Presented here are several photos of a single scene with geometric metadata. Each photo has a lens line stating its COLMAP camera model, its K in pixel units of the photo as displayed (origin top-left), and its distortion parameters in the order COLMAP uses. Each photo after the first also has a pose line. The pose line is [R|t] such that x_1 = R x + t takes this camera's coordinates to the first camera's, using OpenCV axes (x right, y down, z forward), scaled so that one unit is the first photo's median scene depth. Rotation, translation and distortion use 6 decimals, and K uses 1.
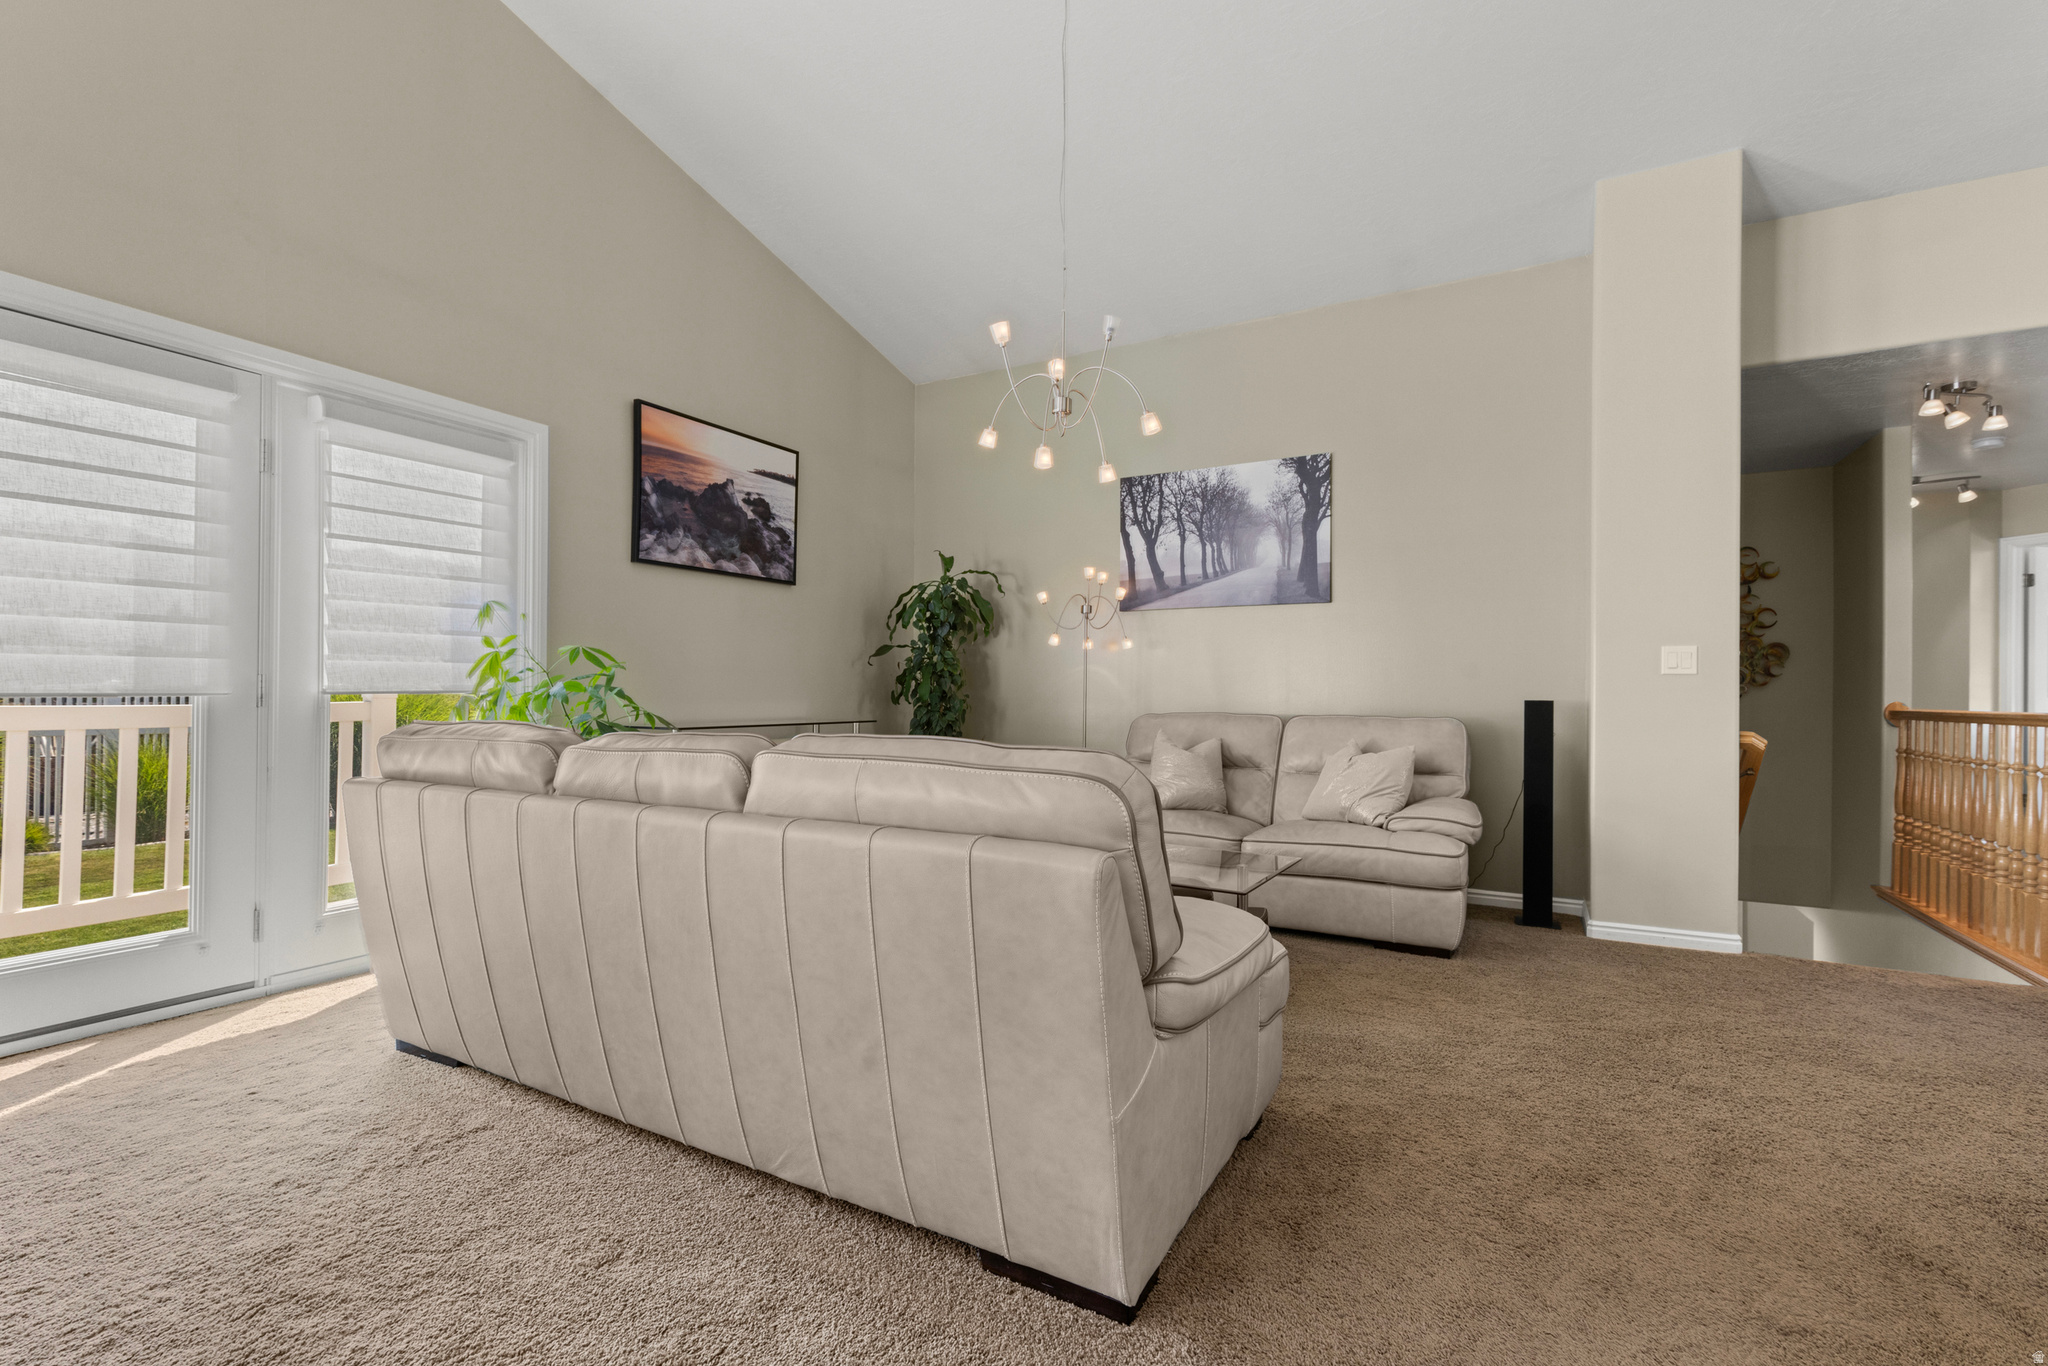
lens RADIAL K [[922.7, 0, 1011.2], [0, 922.7, 685.2], [0, 0, 1]] dist [0.001266, -0.000082]
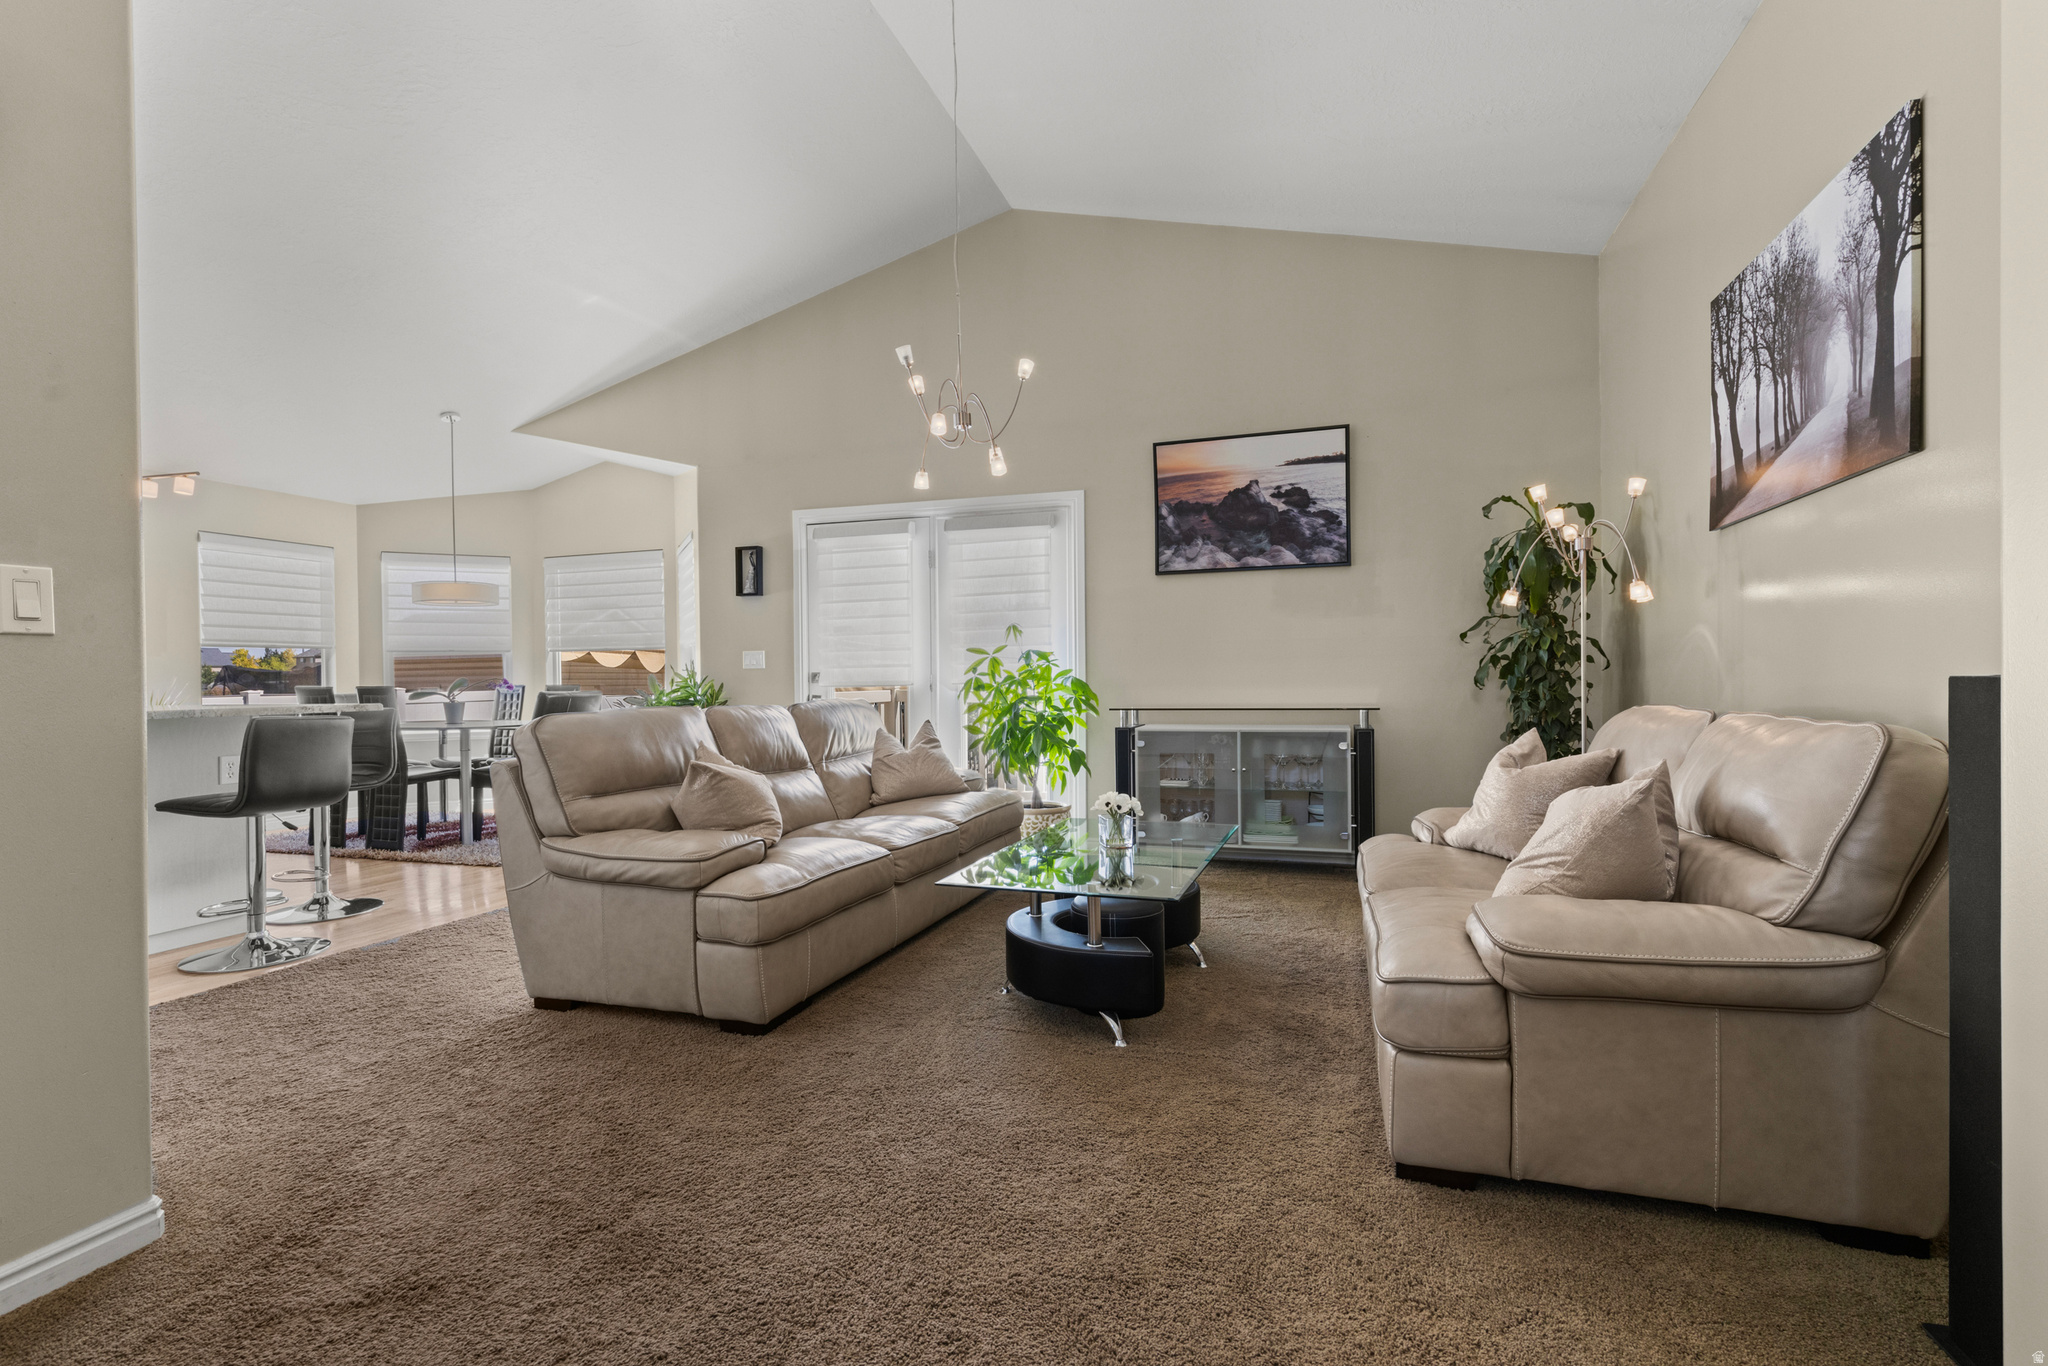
lens RADIAL K [[922.7, 0, 1015.6], [0, 922.7, 690.0], [0, 0, 1]] dist [0.001266, -0.000082]
pose [[0.195223, 0.000010, -0.980759, 0.682401], [0.022952, 0.999726, 0.004579, 0.009596], [0.980490, -0.023404, 0.195169, 0.502932]]
